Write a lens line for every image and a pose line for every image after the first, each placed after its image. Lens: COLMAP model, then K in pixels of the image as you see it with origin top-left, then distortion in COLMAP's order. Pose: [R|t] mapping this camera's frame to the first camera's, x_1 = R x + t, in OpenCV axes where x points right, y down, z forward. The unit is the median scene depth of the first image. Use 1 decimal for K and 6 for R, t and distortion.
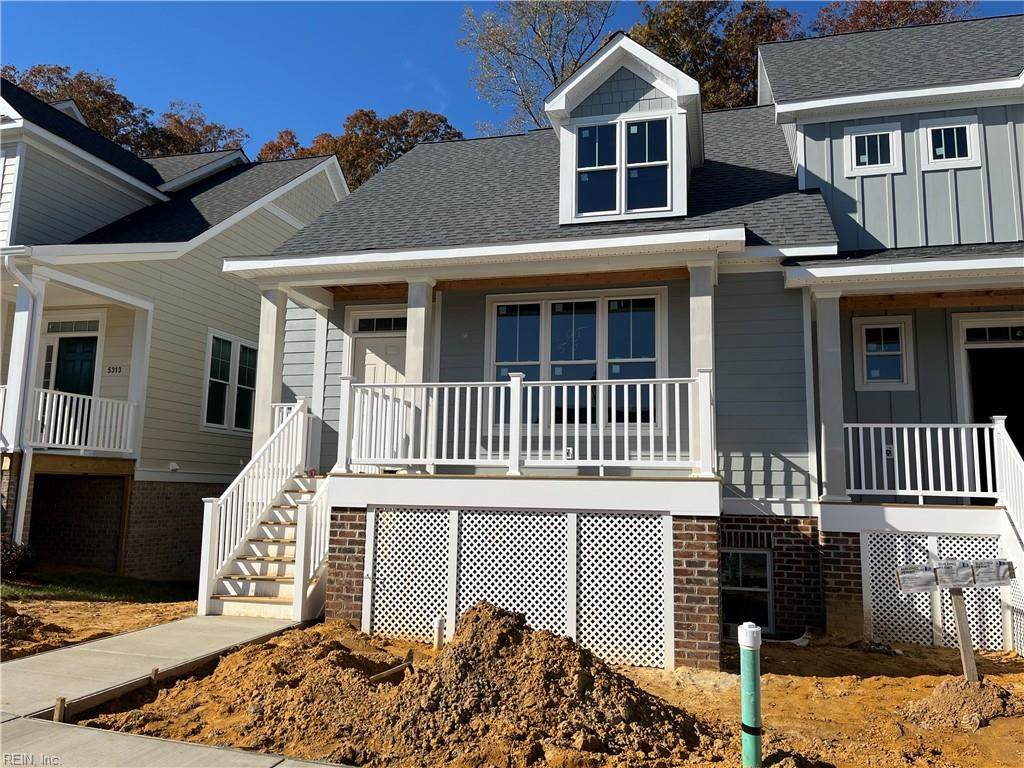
lens RADIAL K [[799.3, 0, 508.0], [0, 799.3, 378.3], [0, 0, 1]] dist [0.047281, -0.057954]
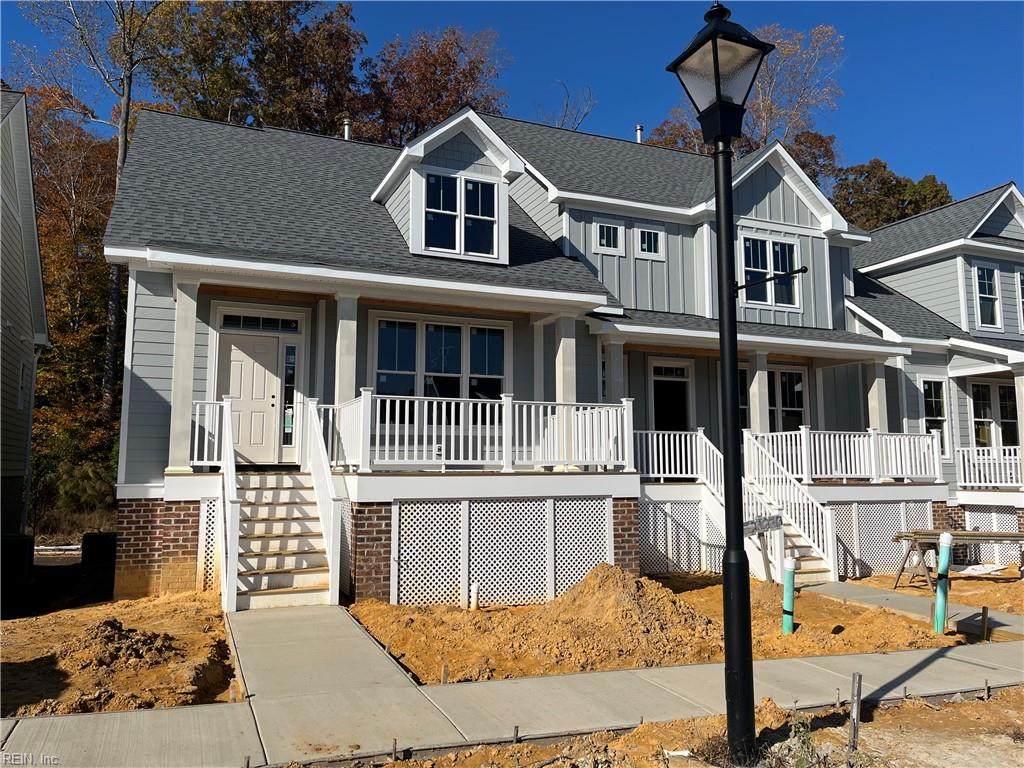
lens RADIAL K [[778.7, 0, 512.0], [0, 778.7, 384.0], [0, 0, 1]] dist [0.026651, -0.002106]
pose [[0.784183, 0.048728, 0.618613, -0.575591], [-0.071636, 0.997356, 0.012248, -0.028621], [-0.616380, -0.053920, 0.785600, 0.001591]]
